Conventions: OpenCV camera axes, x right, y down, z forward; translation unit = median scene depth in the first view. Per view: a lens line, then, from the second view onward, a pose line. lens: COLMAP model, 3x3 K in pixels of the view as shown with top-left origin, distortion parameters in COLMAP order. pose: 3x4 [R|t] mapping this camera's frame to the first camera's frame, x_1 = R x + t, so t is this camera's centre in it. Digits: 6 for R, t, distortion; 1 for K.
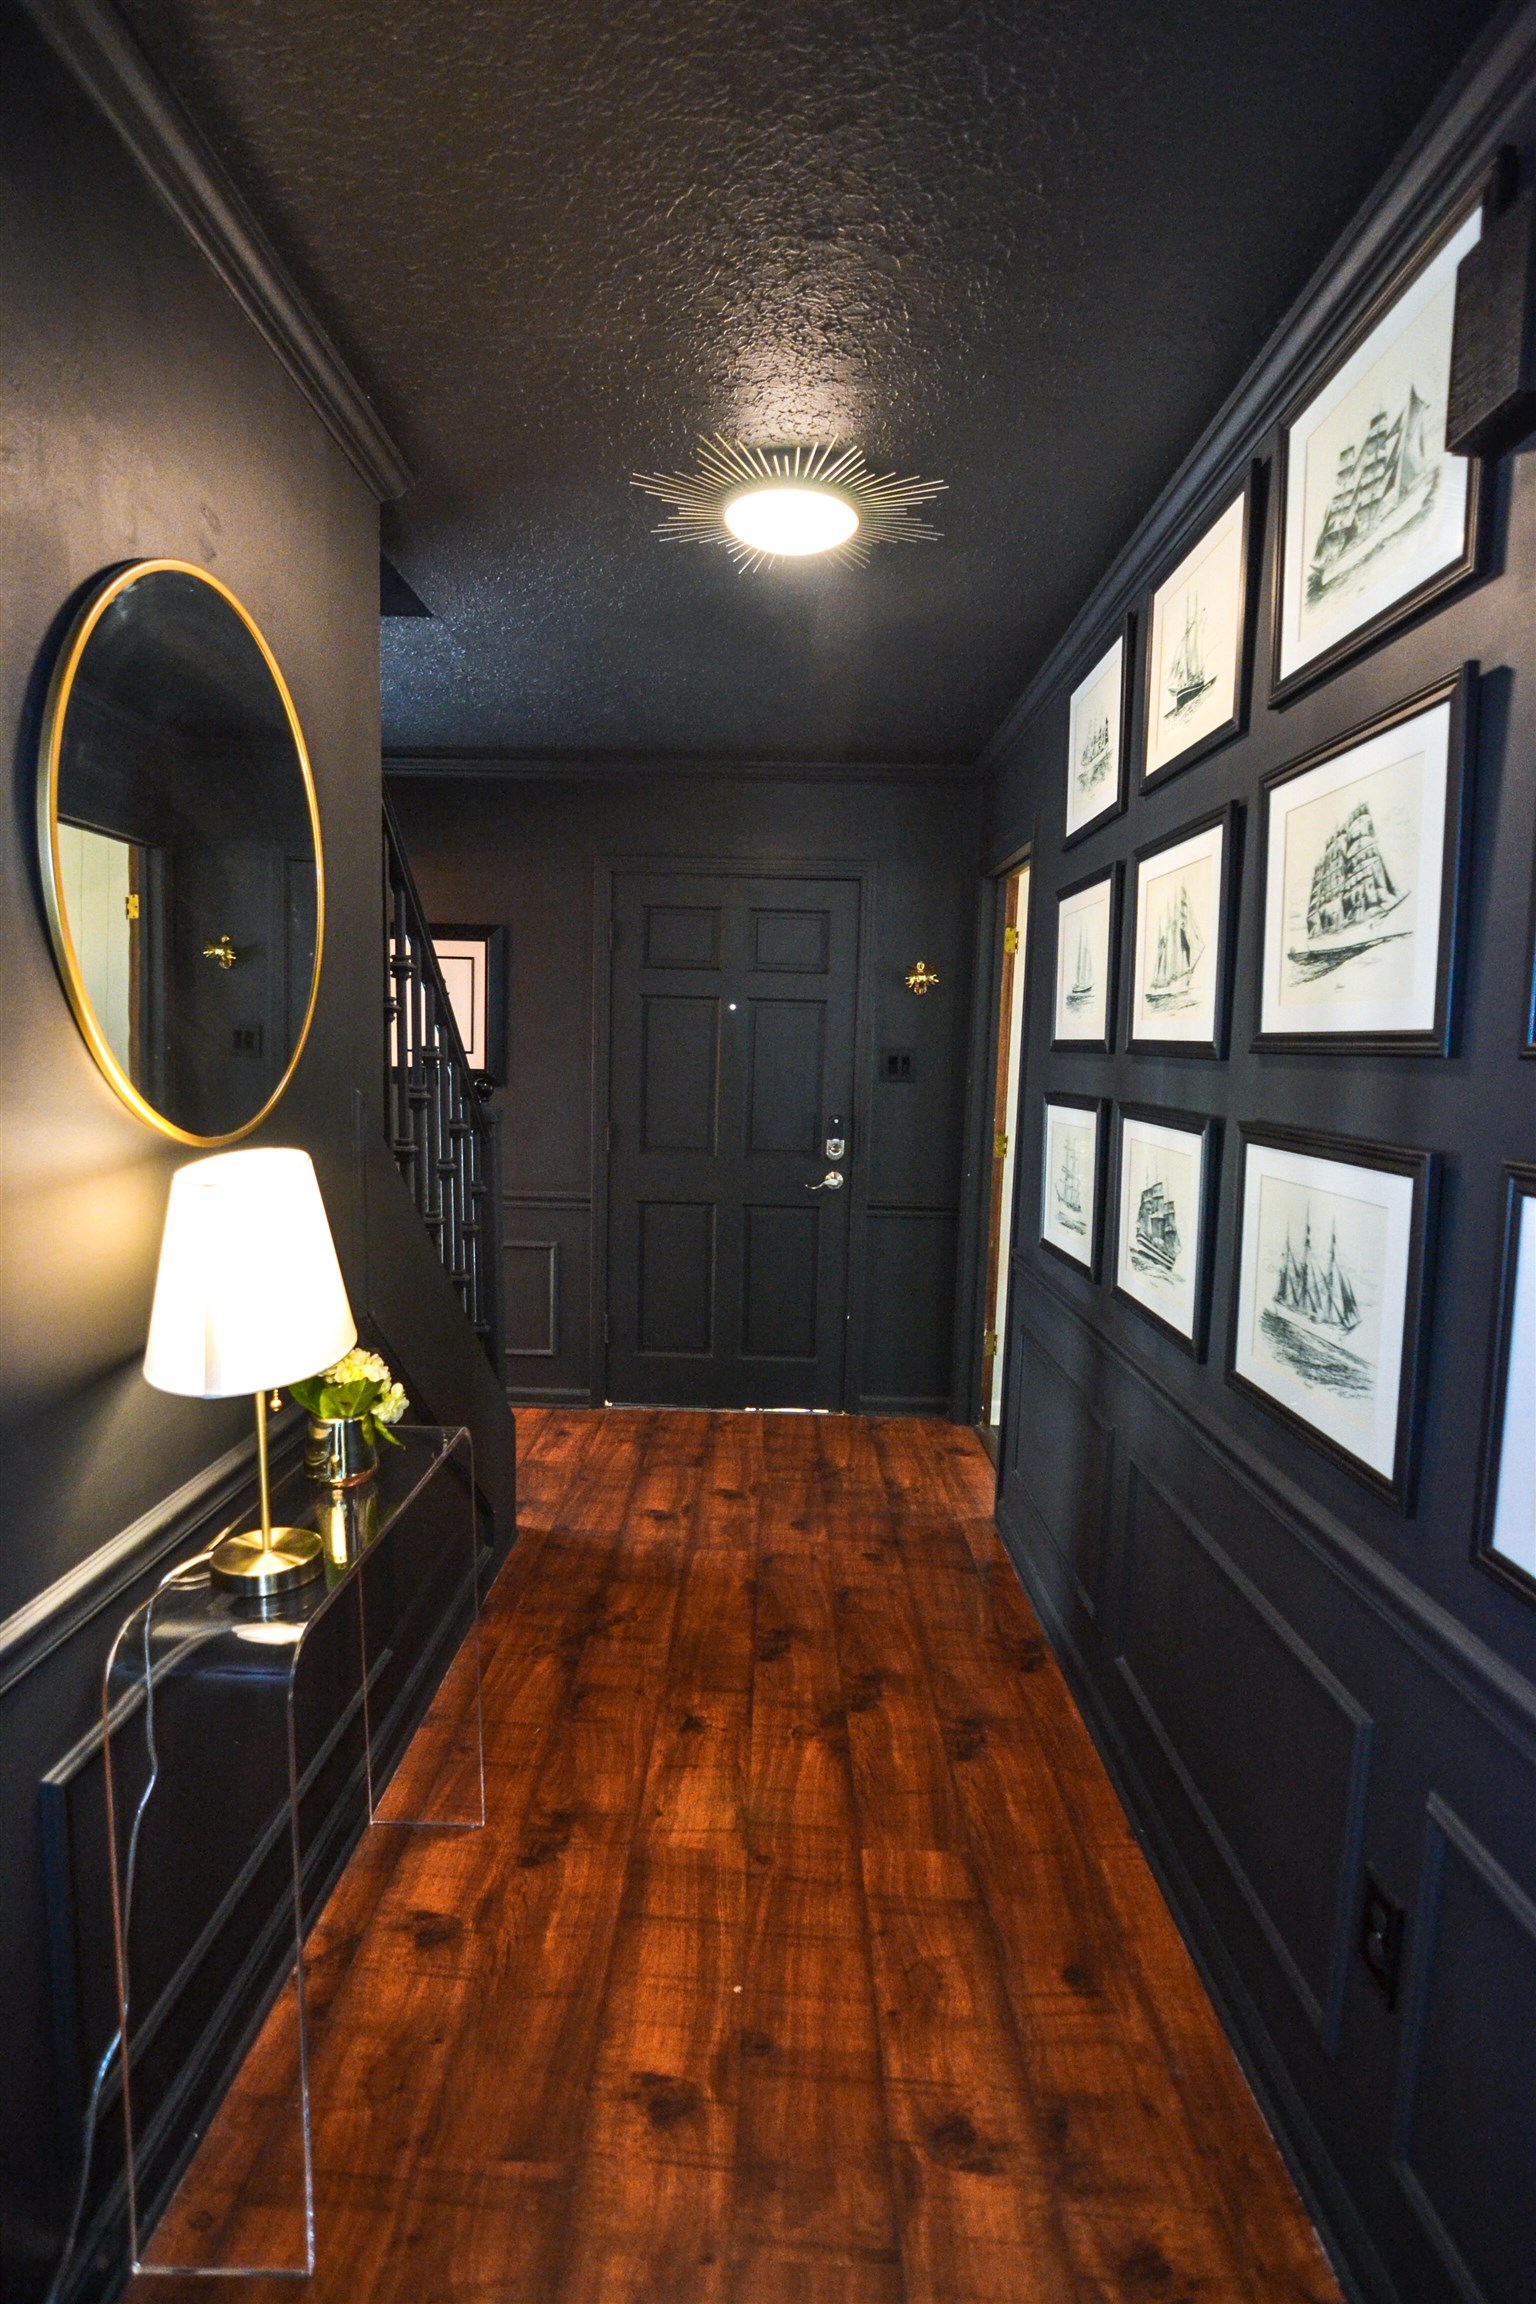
lens RADIAL K [[1138.5, 0, 774.8], [0, 1138.5, 1151.9], [0, 0, 1]] dist [-0.025209, 0.005333]
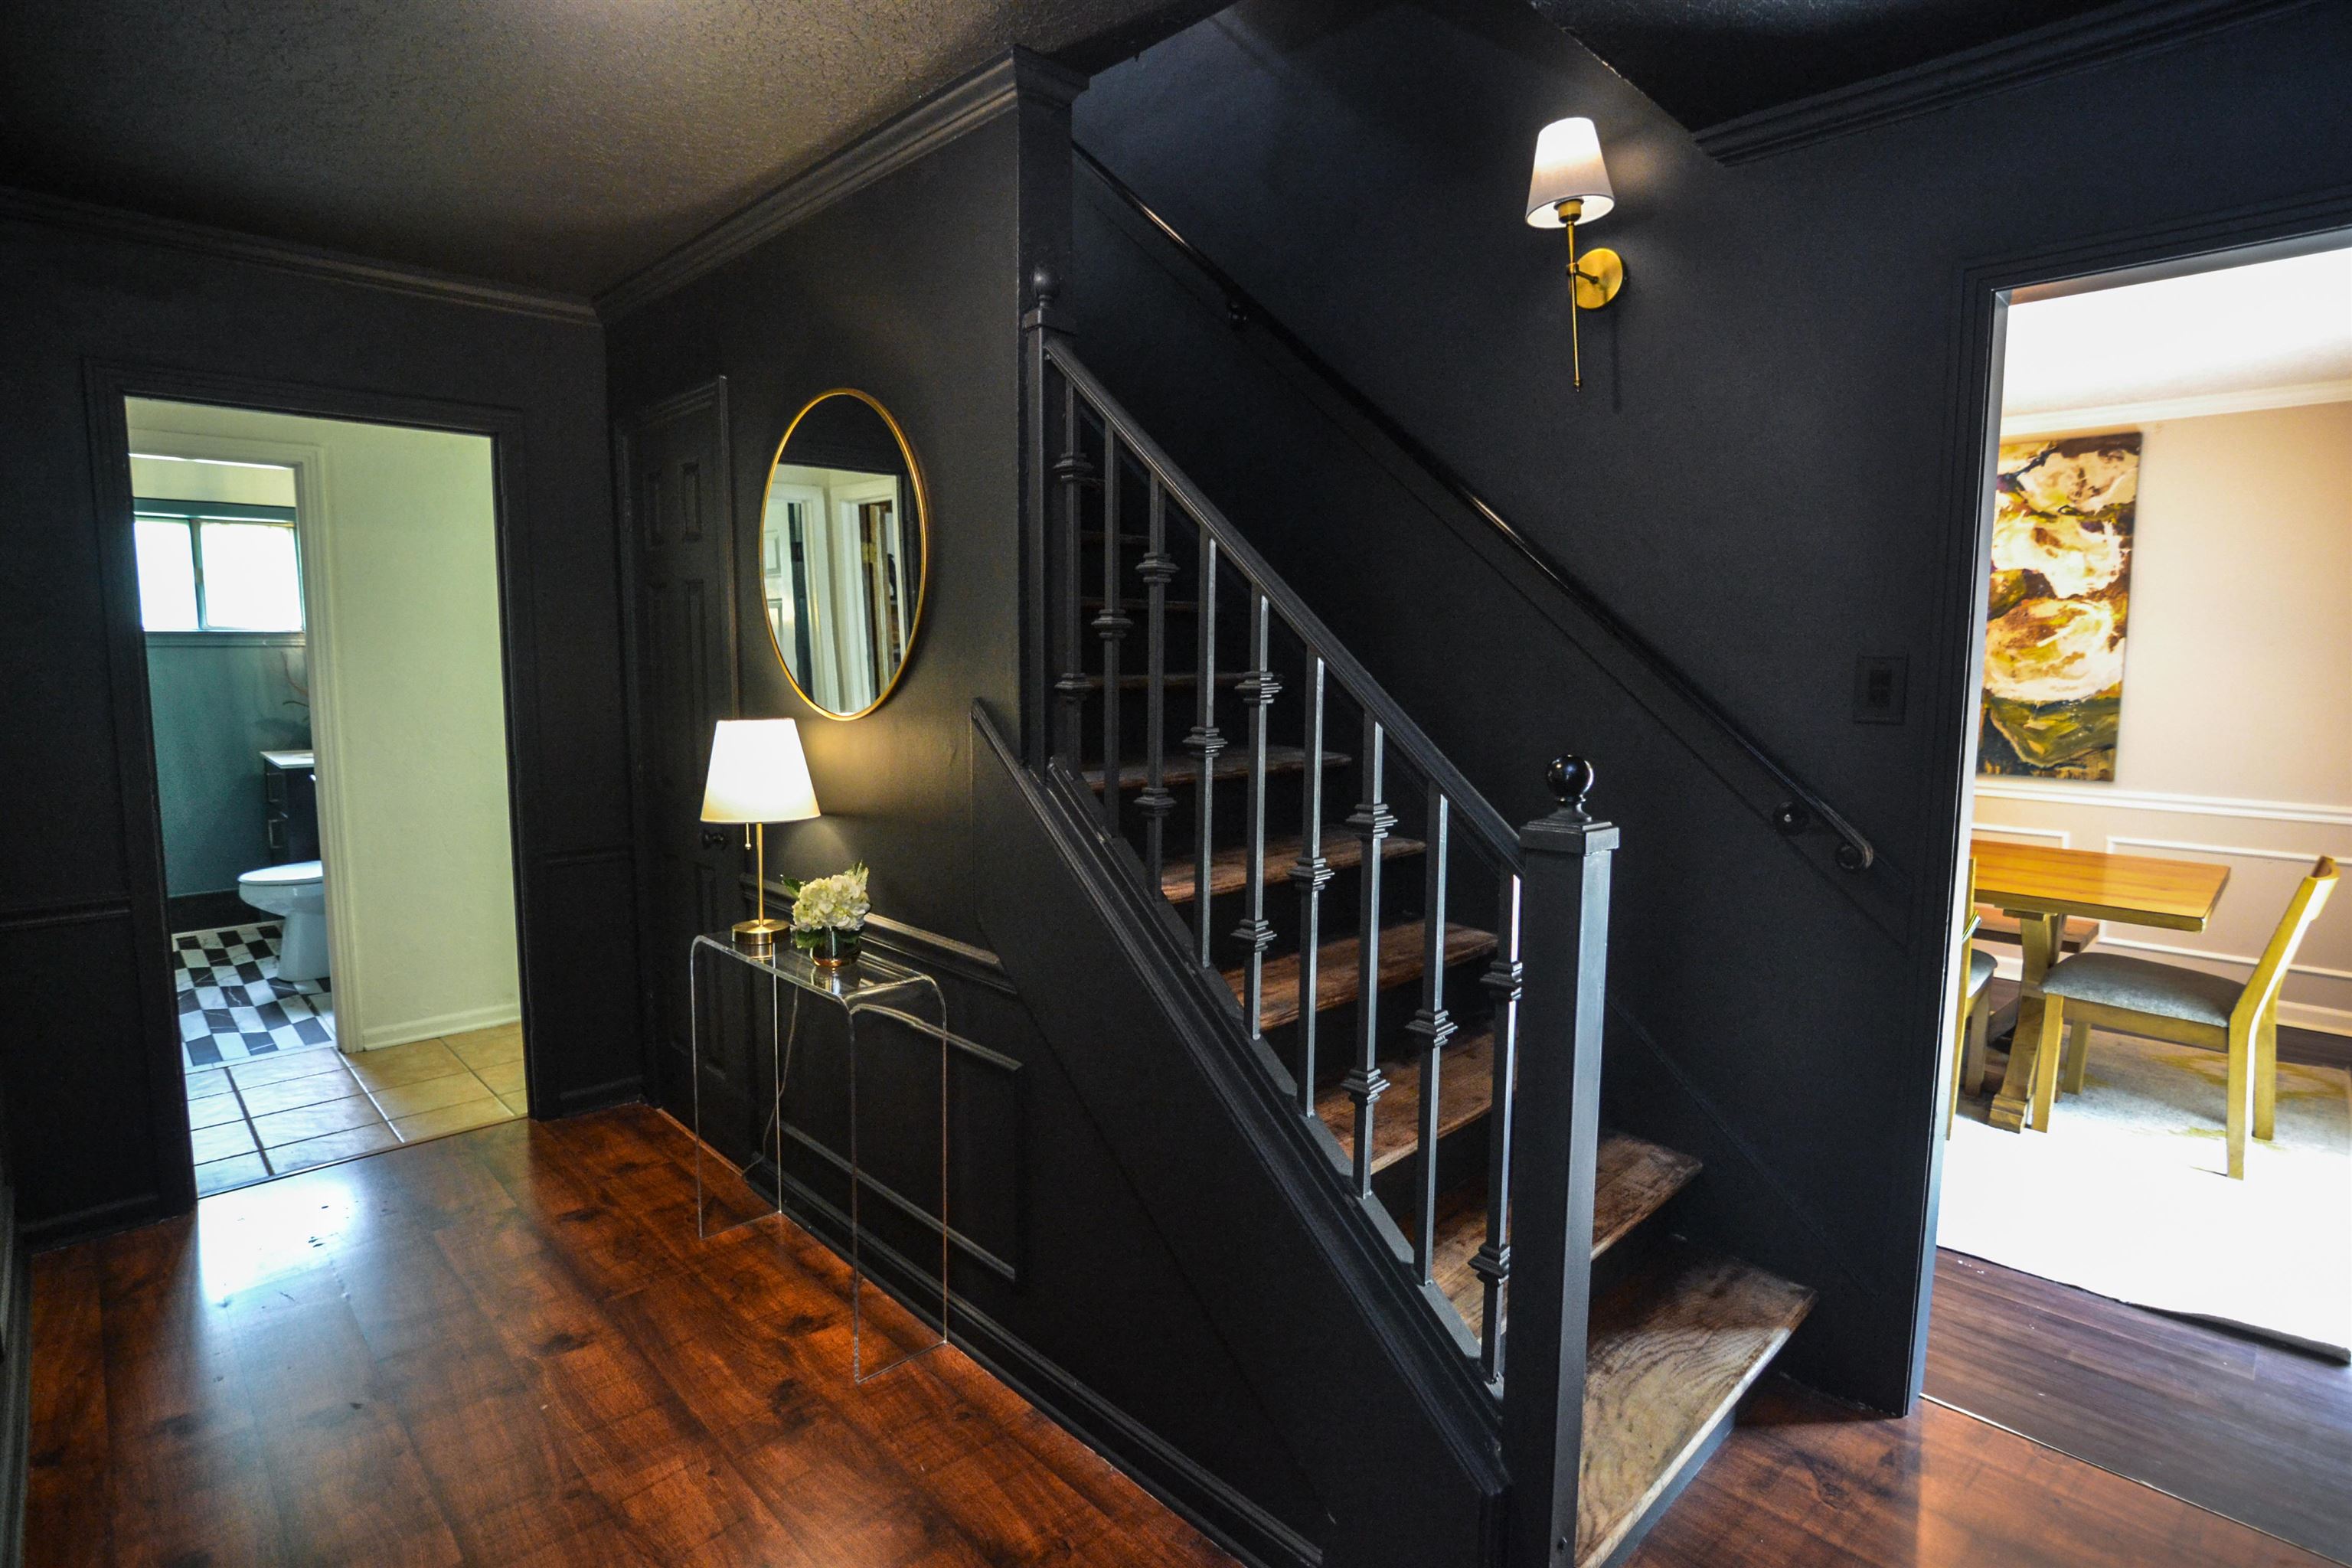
lens RADIAL K [[1162.2, 0, 1190.3], [0, 1162.2, 789.3], [0, 0, 1]] dist [-0.025209, 0.005333]
pose [[-0.709776, 0.067612, -0.701175, 0.273329], [-0.079481, 0.981340, 0.175084, -0.202554], [0.699929, 0.180001, -0.691158, 2.001556]]
